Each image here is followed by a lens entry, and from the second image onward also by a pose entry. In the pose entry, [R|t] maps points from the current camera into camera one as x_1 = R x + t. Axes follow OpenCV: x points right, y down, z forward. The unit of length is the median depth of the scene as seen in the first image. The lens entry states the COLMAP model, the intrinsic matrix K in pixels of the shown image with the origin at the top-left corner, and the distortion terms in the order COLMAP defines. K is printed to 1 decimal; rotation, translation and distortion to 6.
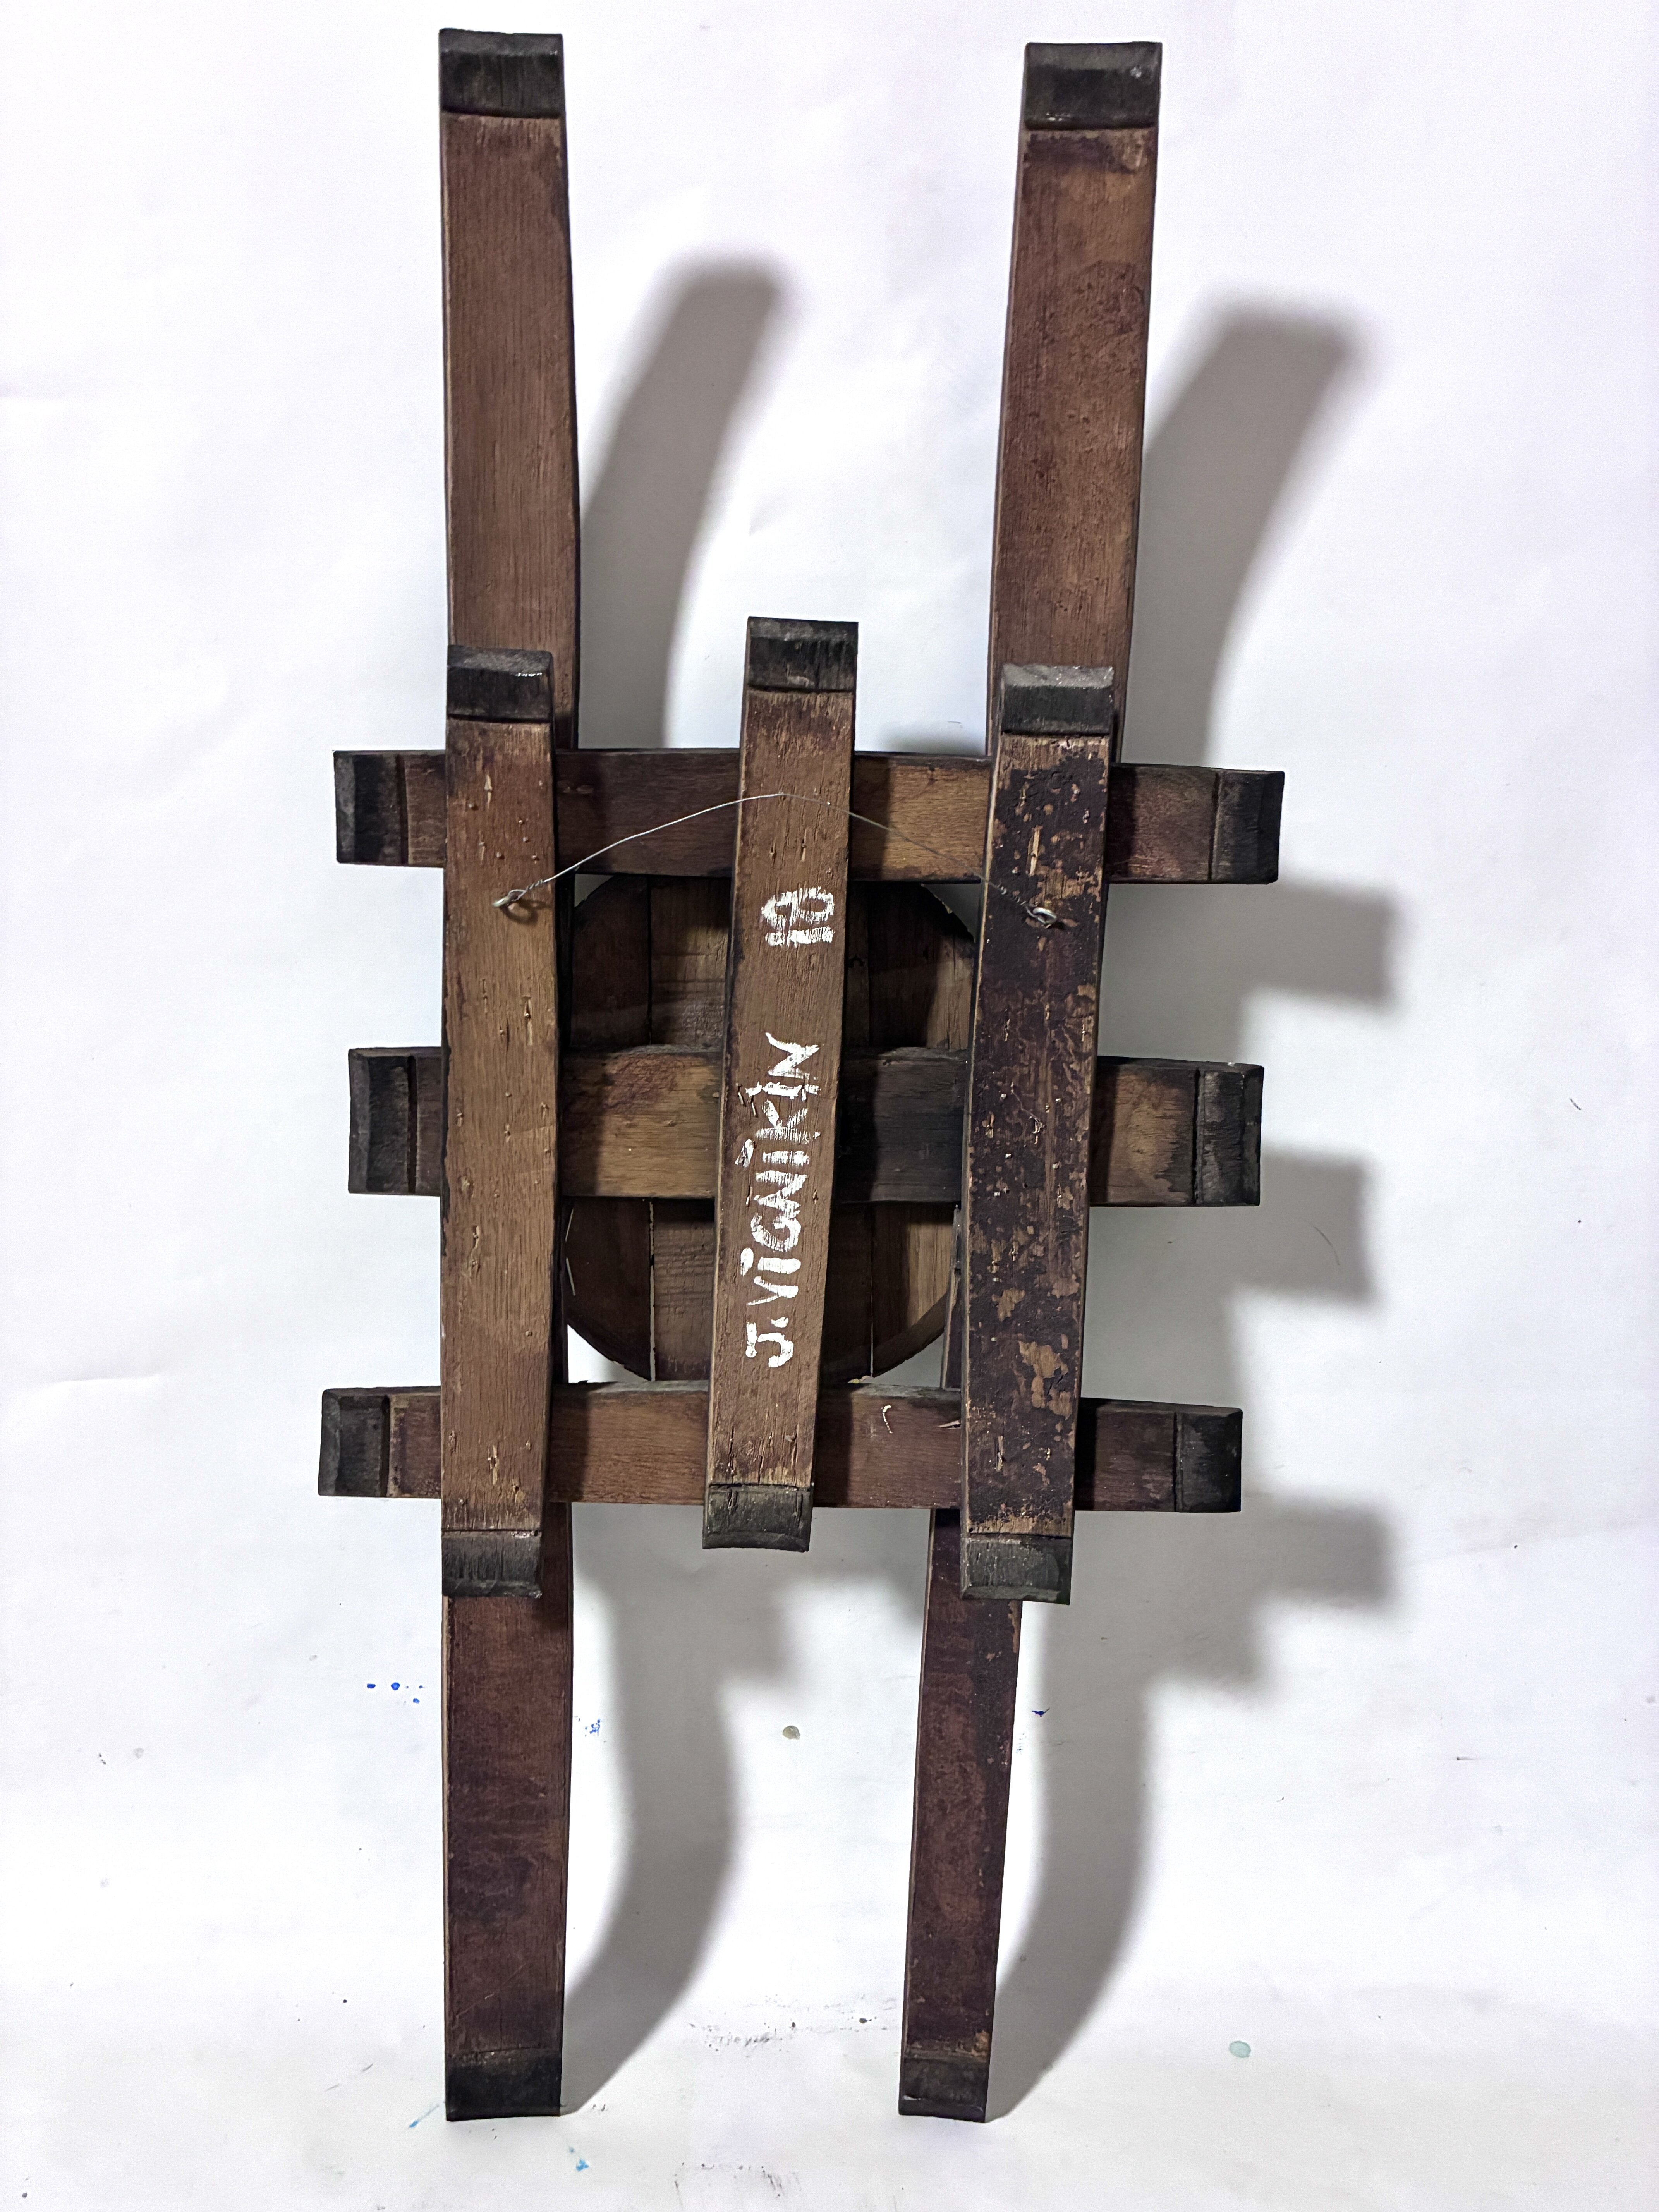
lens RADIAL K [[1643.5, 0, 829.5], [0, 1643.5, 1106.0], [0, 0, 1]] dist [0.165412, -0.442124]
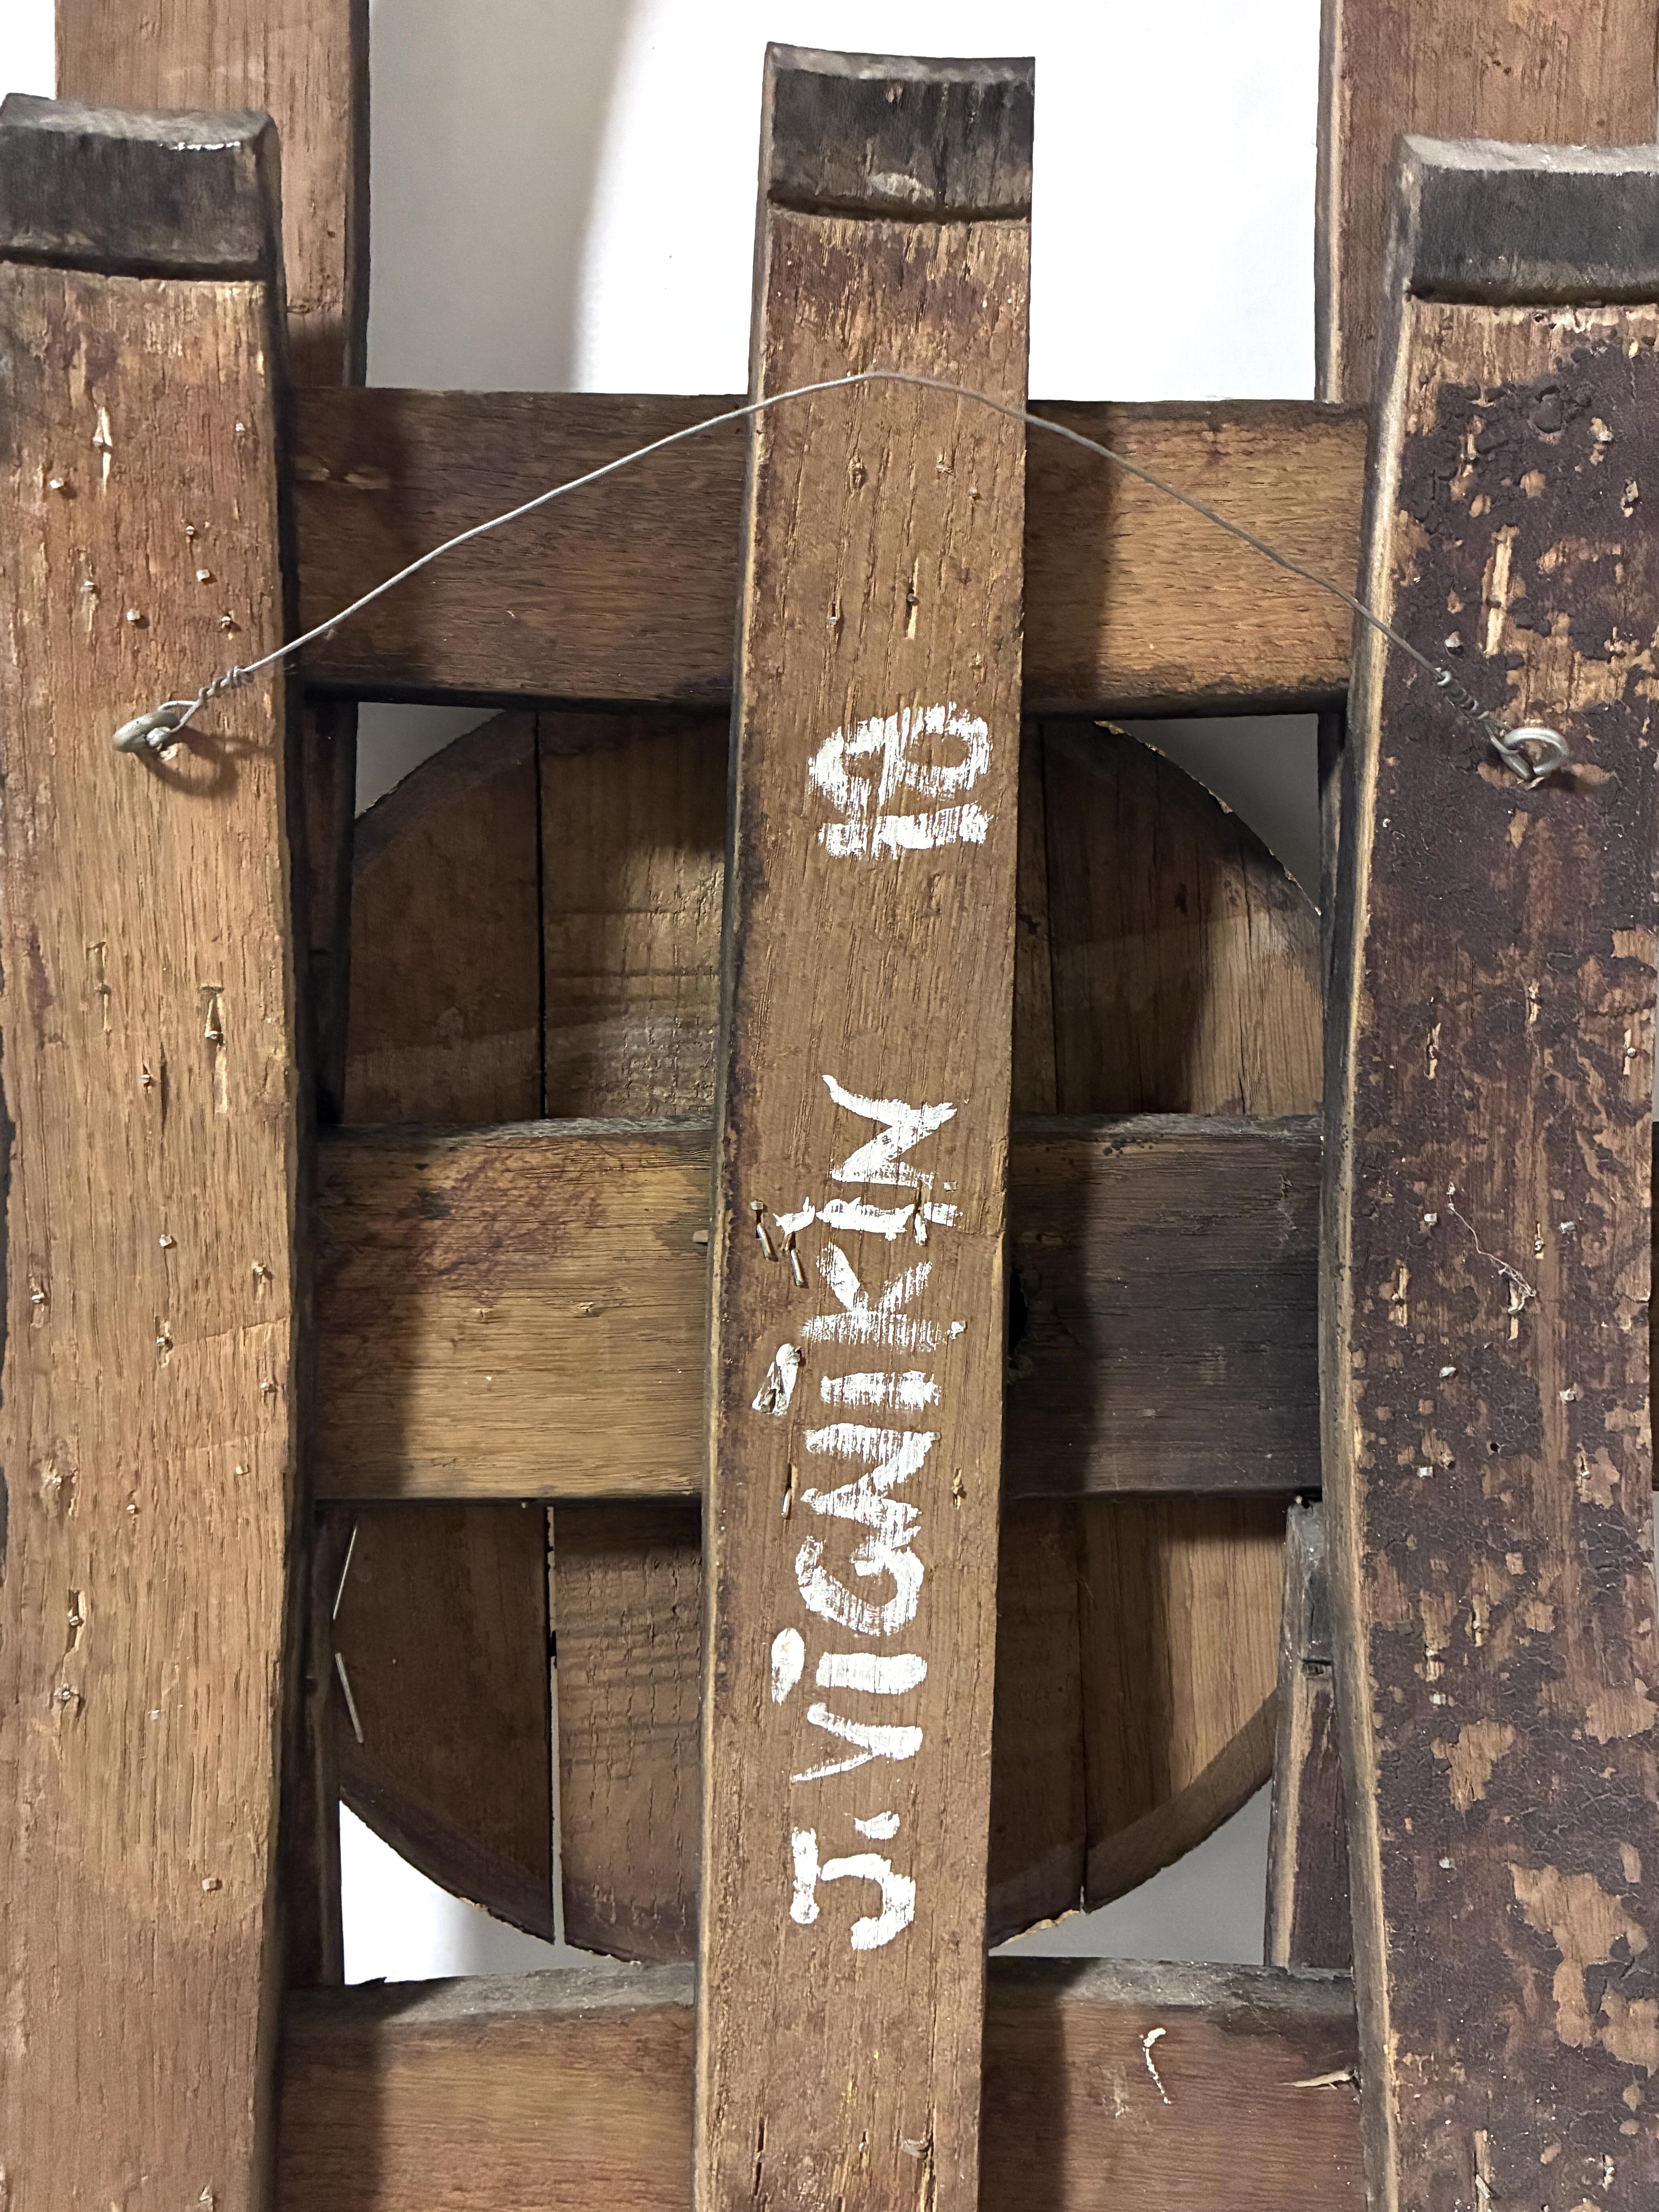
lens RADIAL K [[1742.9, 0, 821.1], [0, 1742.9, 1090.1], [0, 0, 1]] dist [0.028477, -0.073600]
pose [[0.999721, -0.022904, 0.005719, -0.042169], [0.023434, 0.992141, -0.122912, 0.011436], [-0.002859, 0.123011, 0.992401, 0.584122]]
